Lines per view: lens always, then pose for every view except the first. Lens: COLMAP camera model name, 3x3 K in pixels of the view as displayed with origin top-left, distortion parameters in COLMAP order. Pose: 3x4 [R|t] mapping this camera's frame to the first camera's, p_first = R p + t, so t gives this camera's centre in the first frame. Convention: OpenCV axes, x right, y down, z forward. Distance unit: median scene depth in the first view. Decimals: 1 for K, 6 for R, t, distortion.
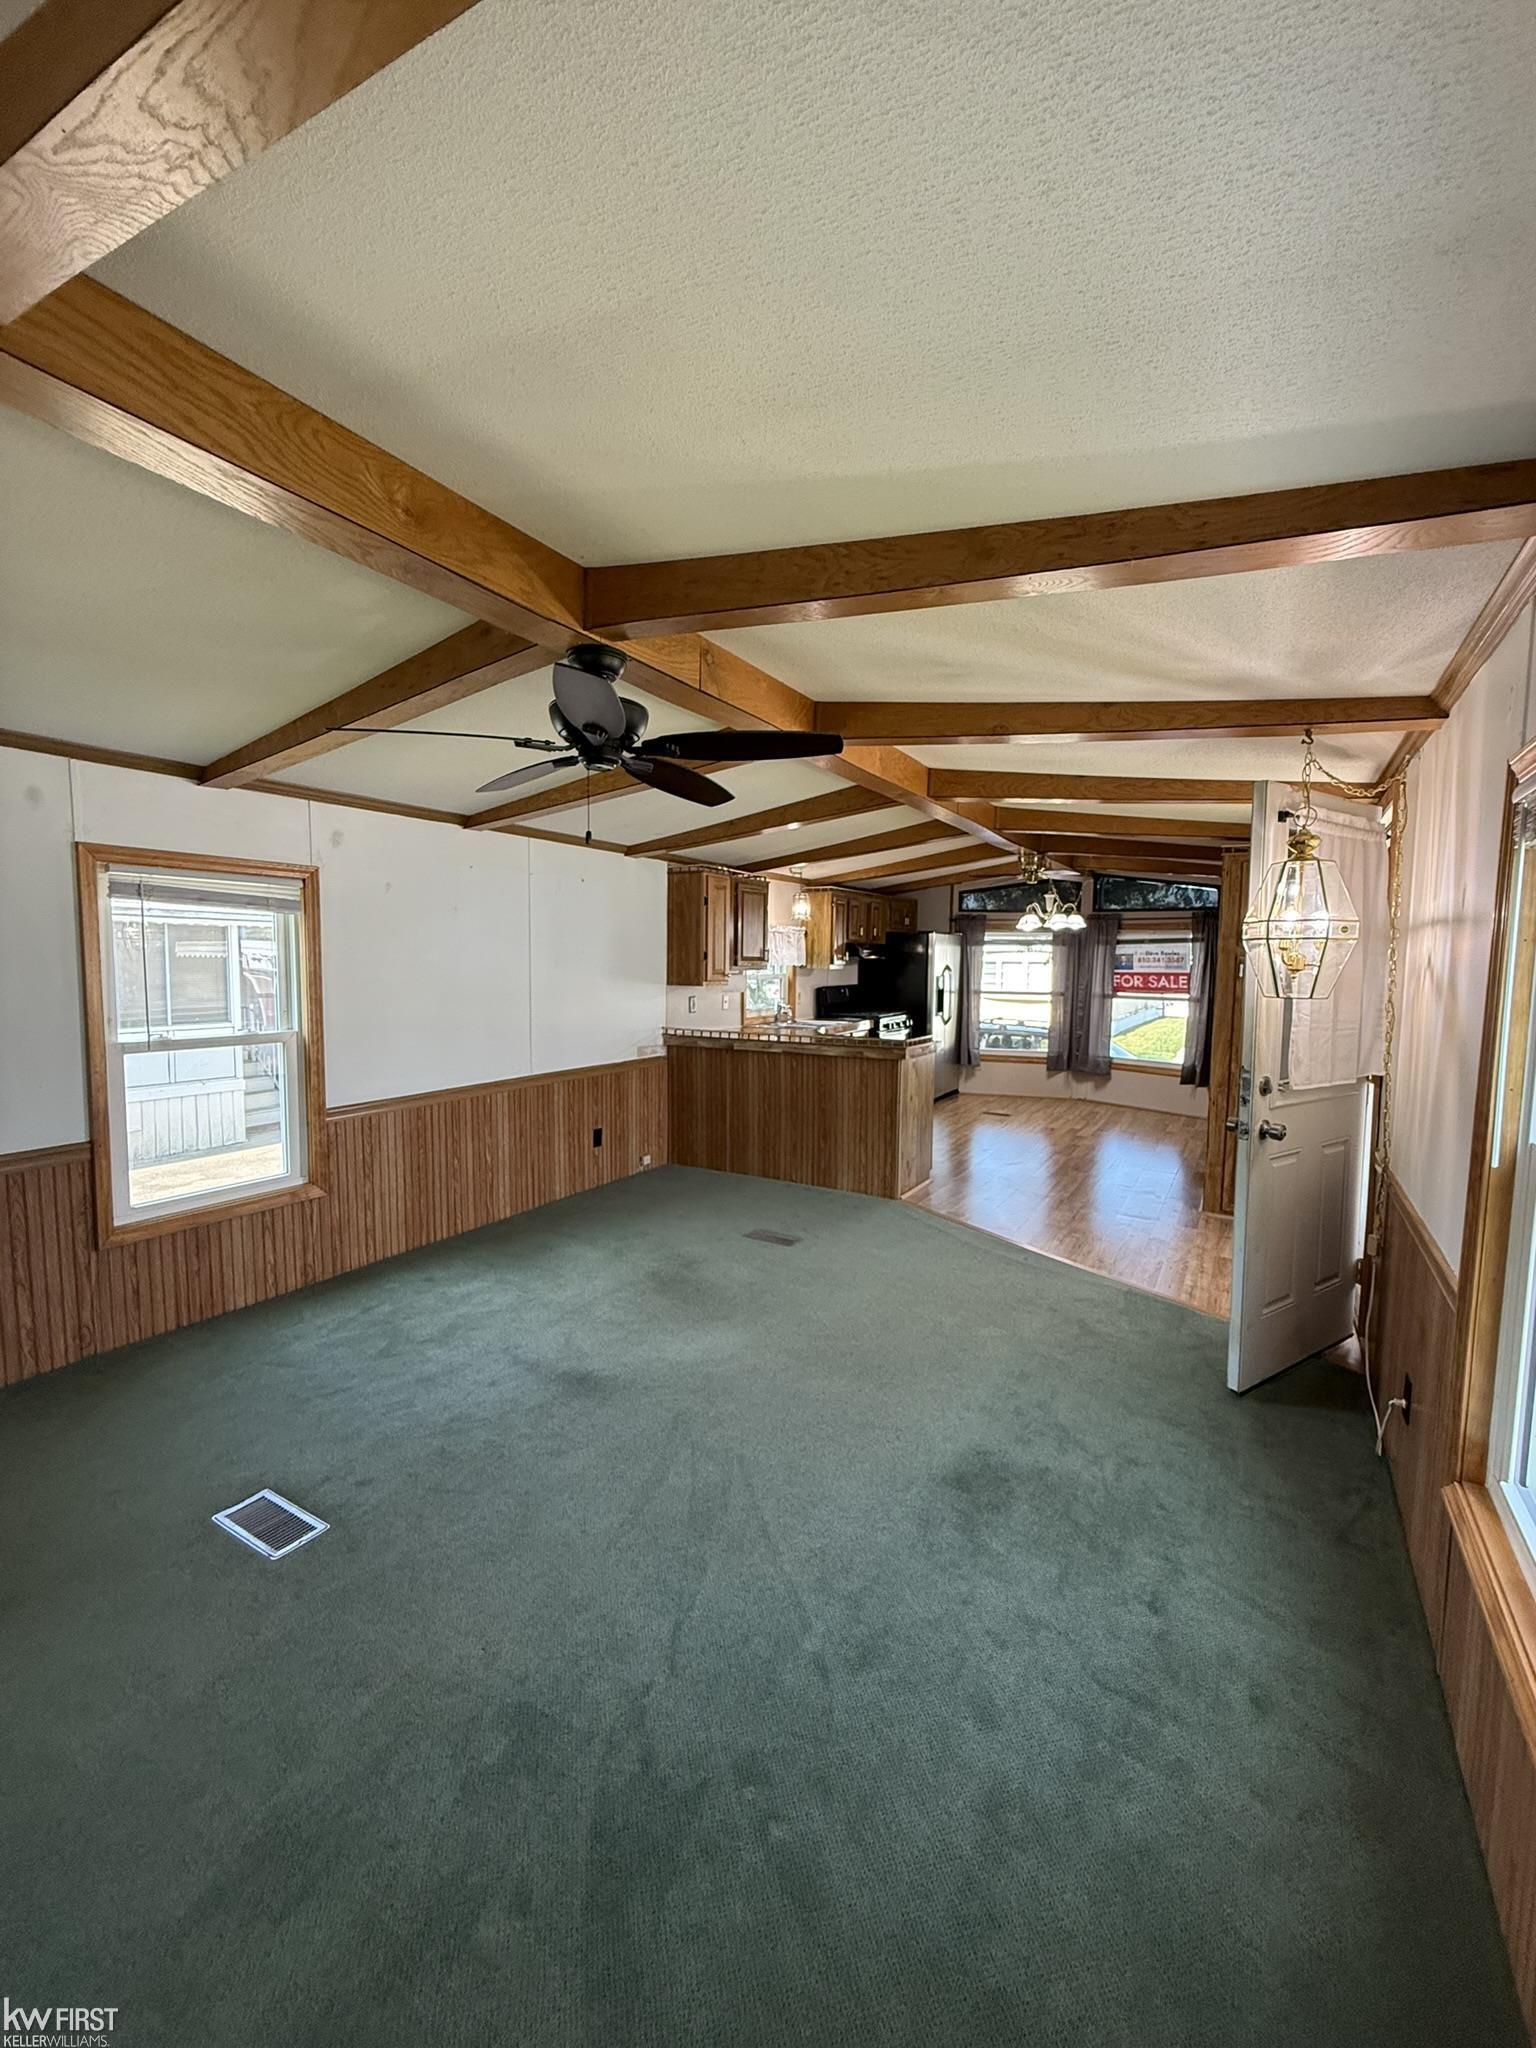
lens RADIAL K [[815.3, 0, 773.8], [0, 815.3, 1017.3], [0, 0, 1]] dist [0.001049, 0.000170]
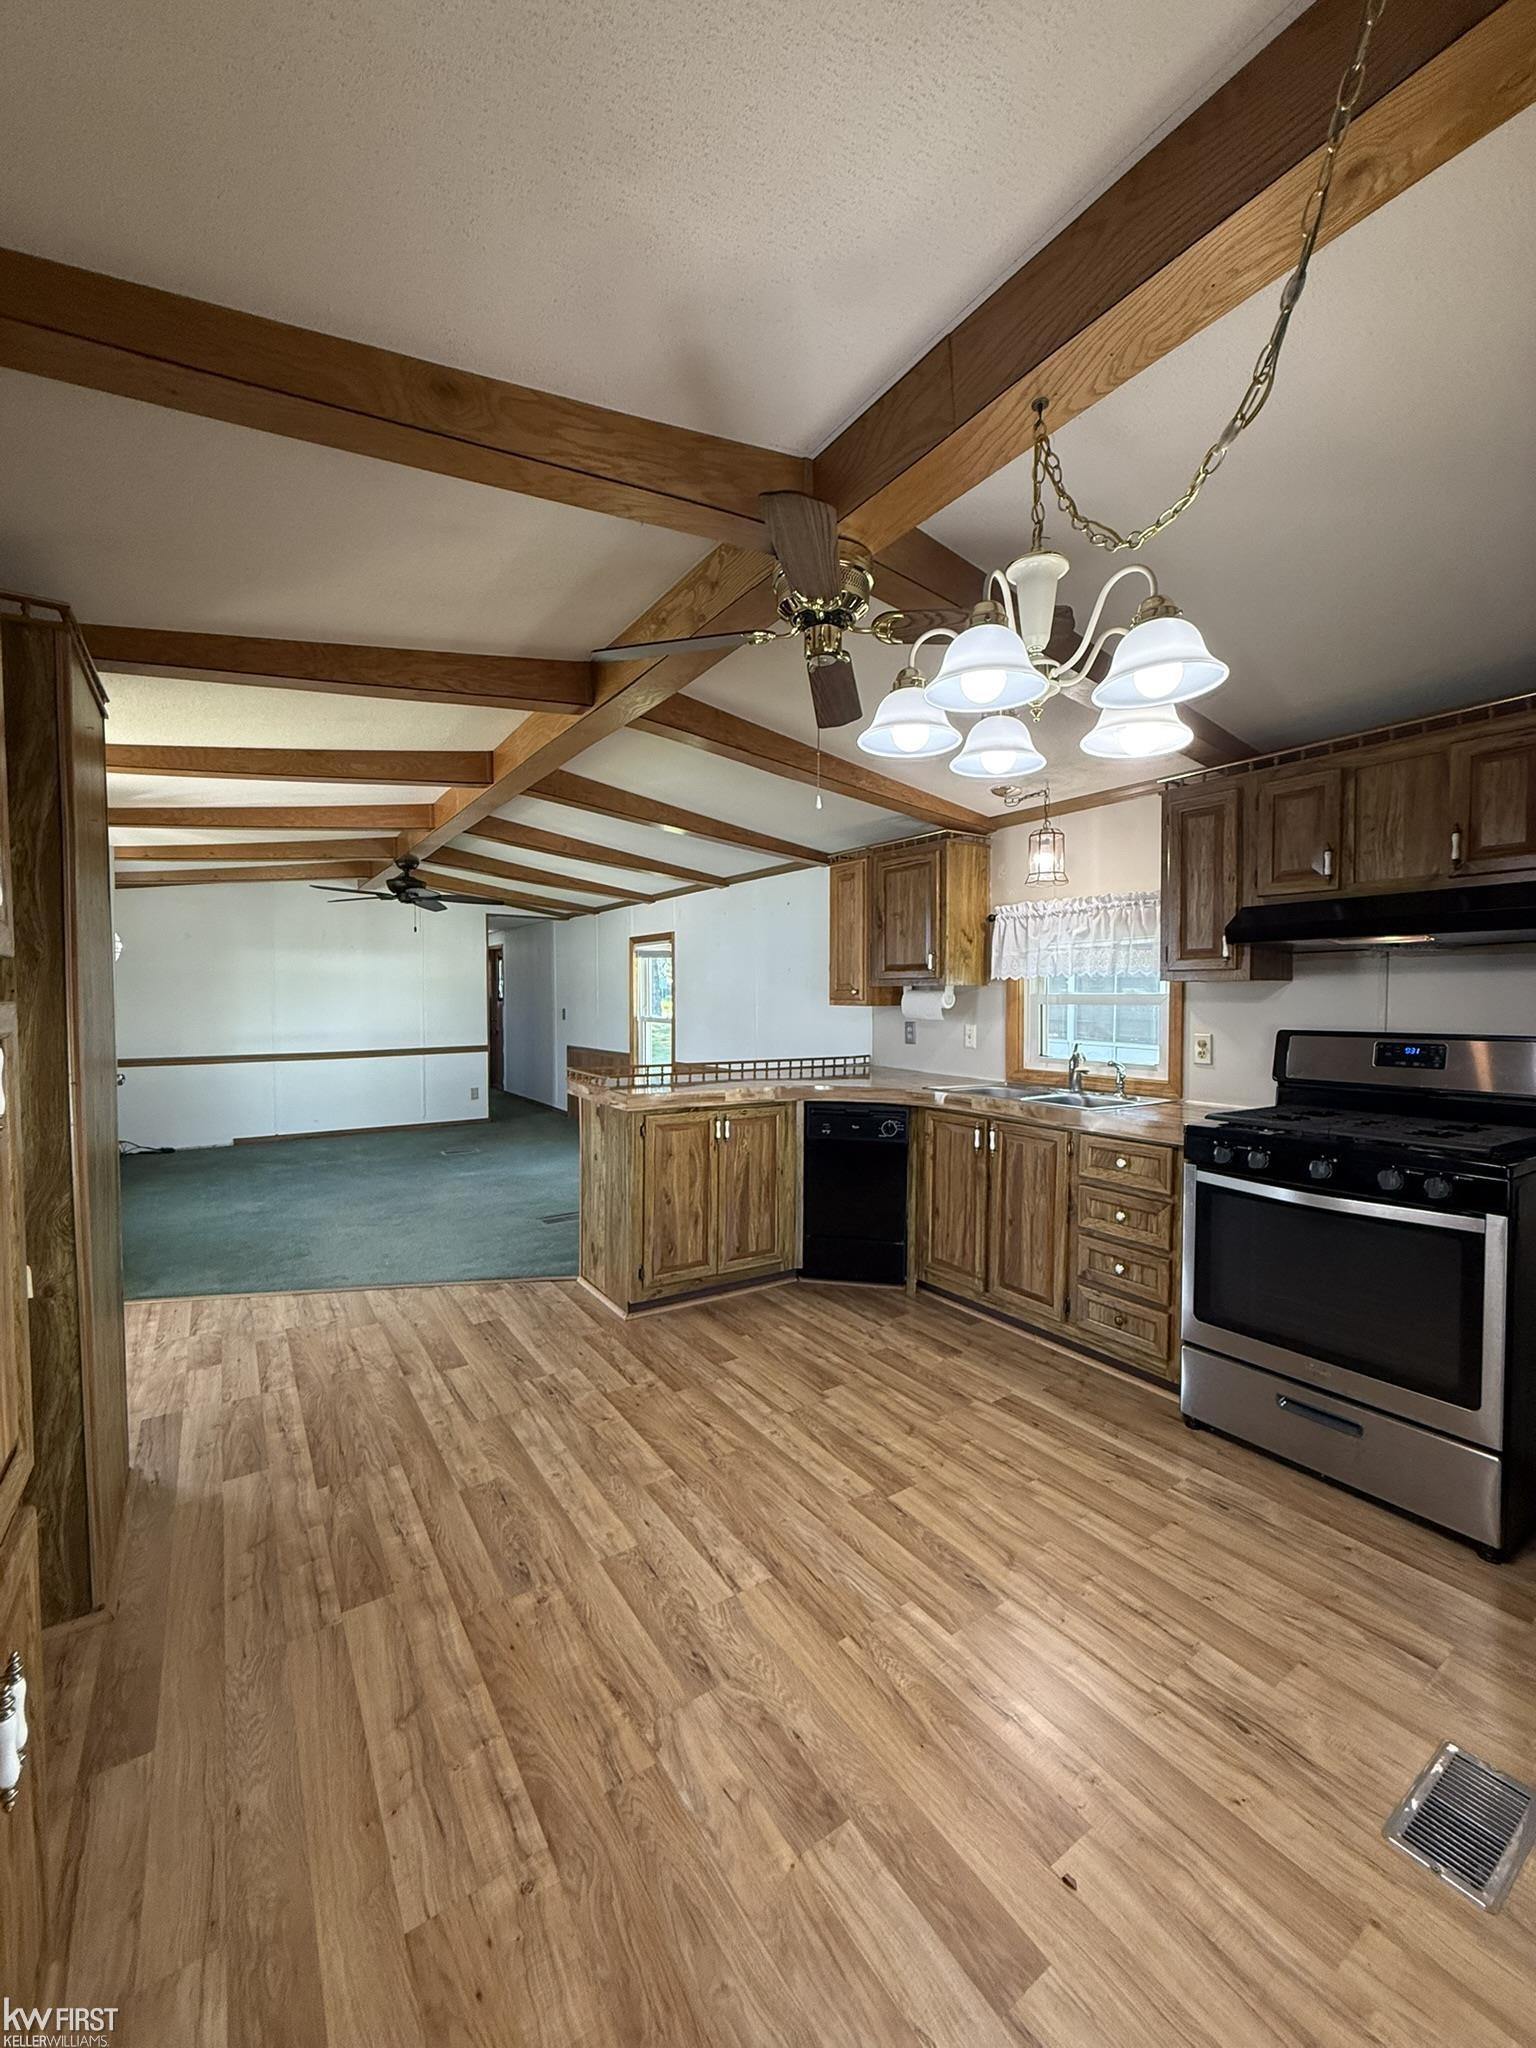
lens RADIAL K [[799.1, 0, 768.0], [0, 799.1, 1024.0], [0, 0, 1]] dist [0.001570, 0.000139]
pose [[-0.417972, 0.027523, -0.908043, 0.652858], [-0.066783, 0.995906, 0.060927, -0.062370], [0.906002, 0.086108, -0.414423, 1.227488]]
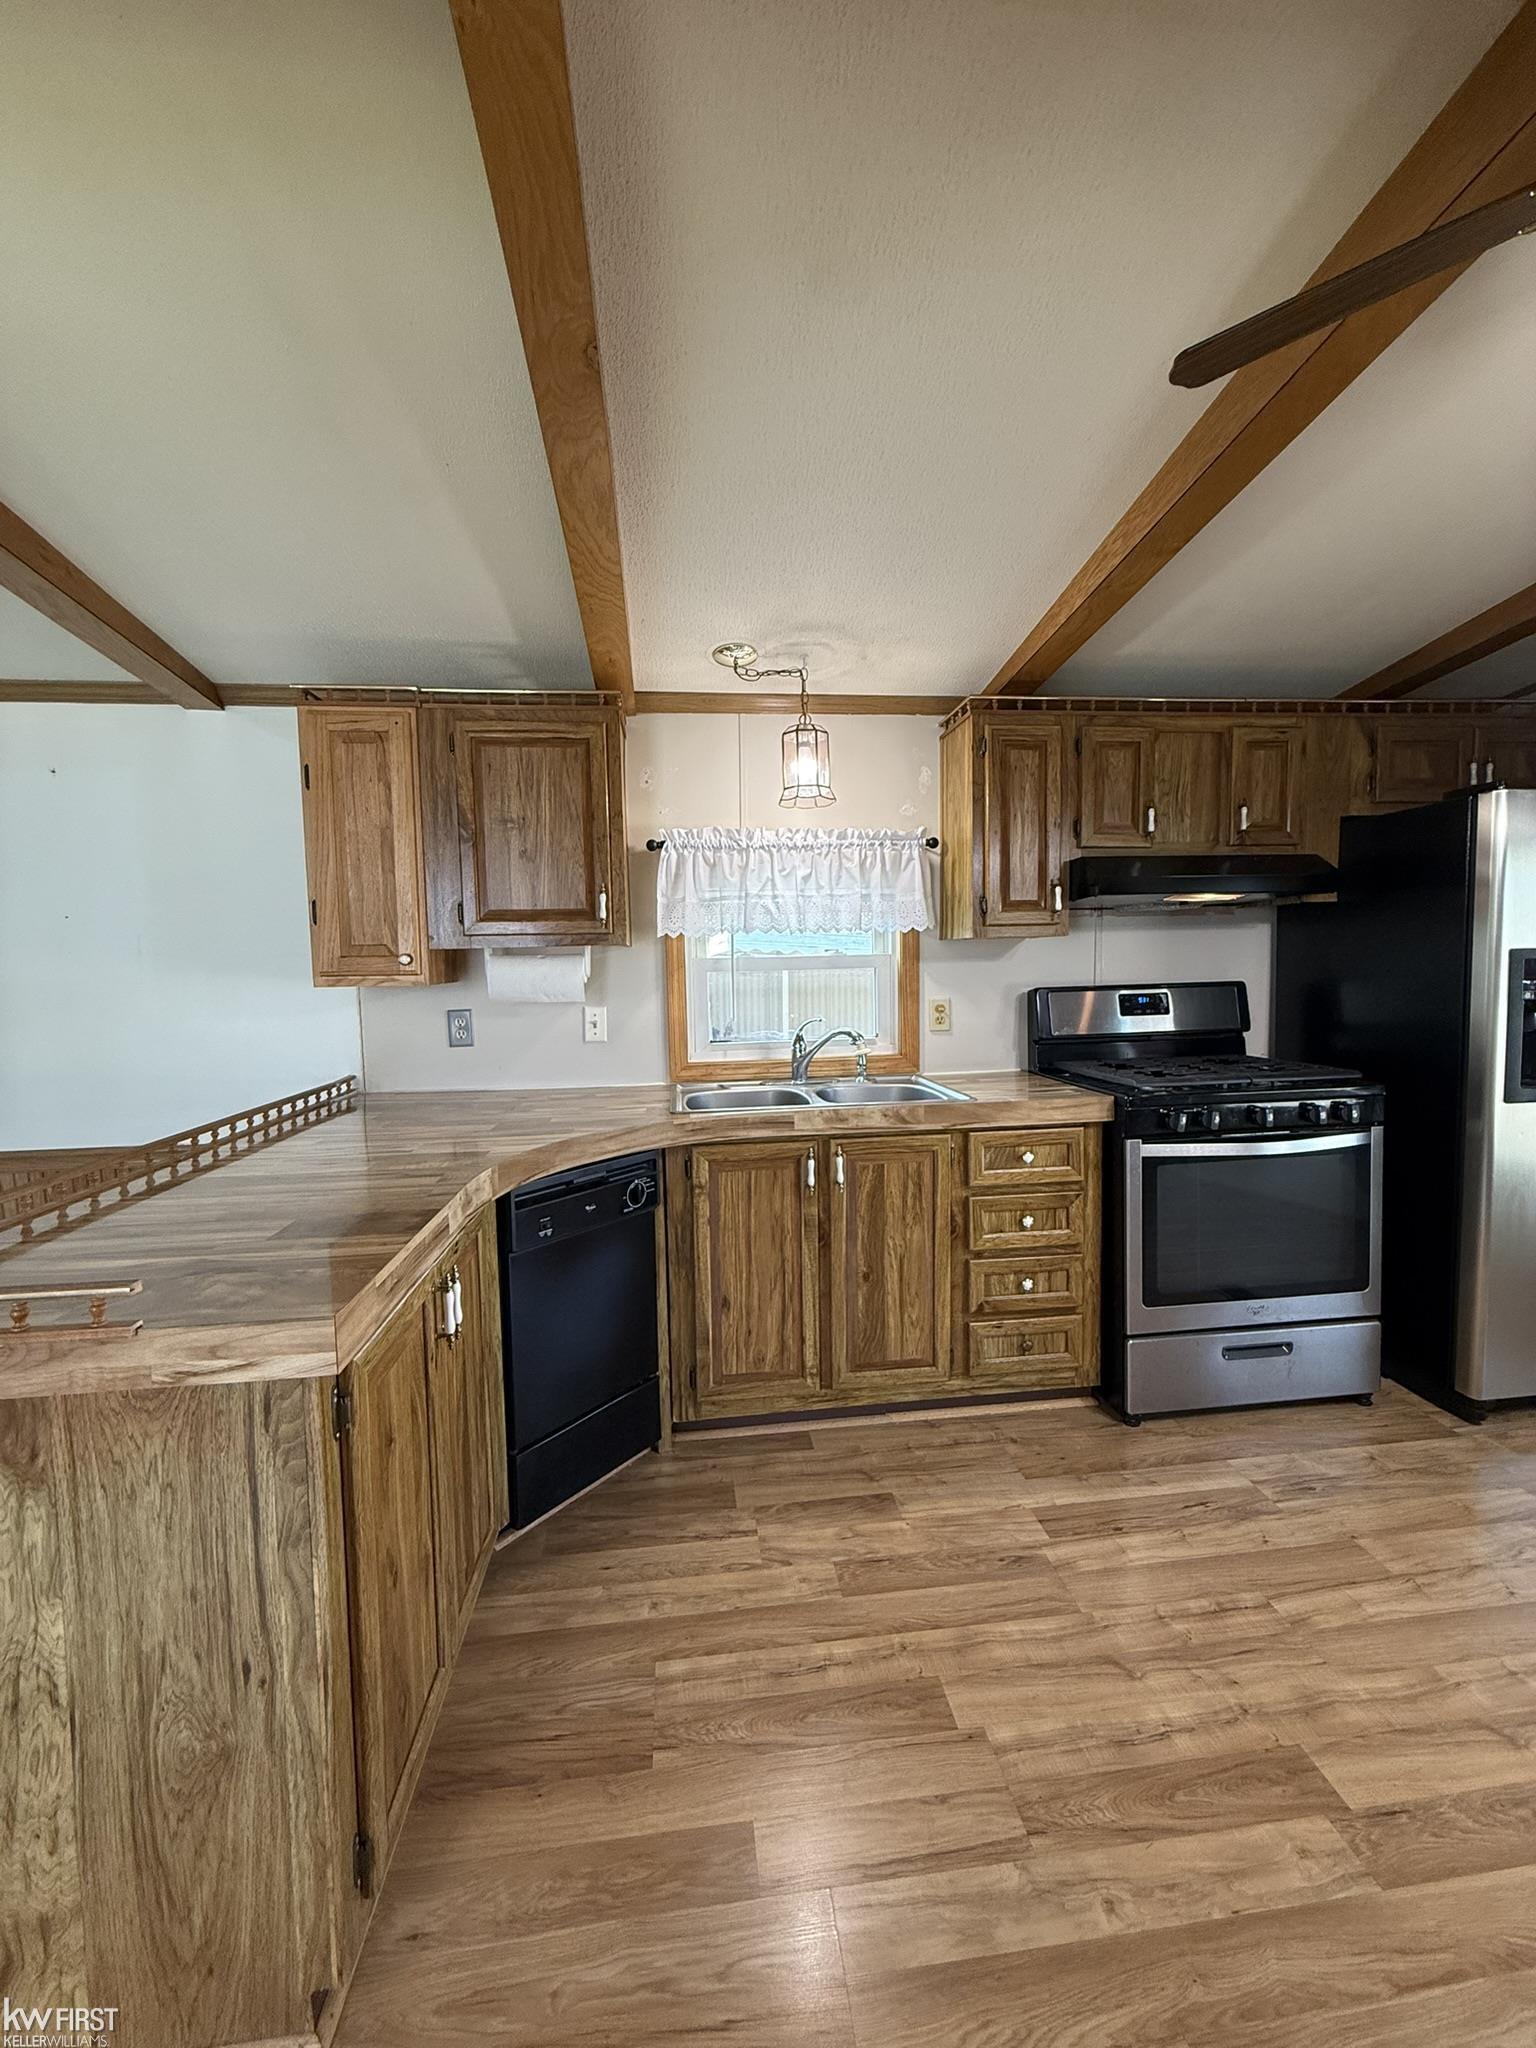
lens RADIAL K [[815.3, 0, 773.8], [0, 815.3, 1017.3], [0, 0, 1]] dist [0.001049, 0.000170]
pose [[0.610383, 0.039598, -0.791116, 0.345880], [-0.031208, 0.999176, 0.025934, -0.037778], [0.791492, 0.008859, 0.611116, 0.853912]]
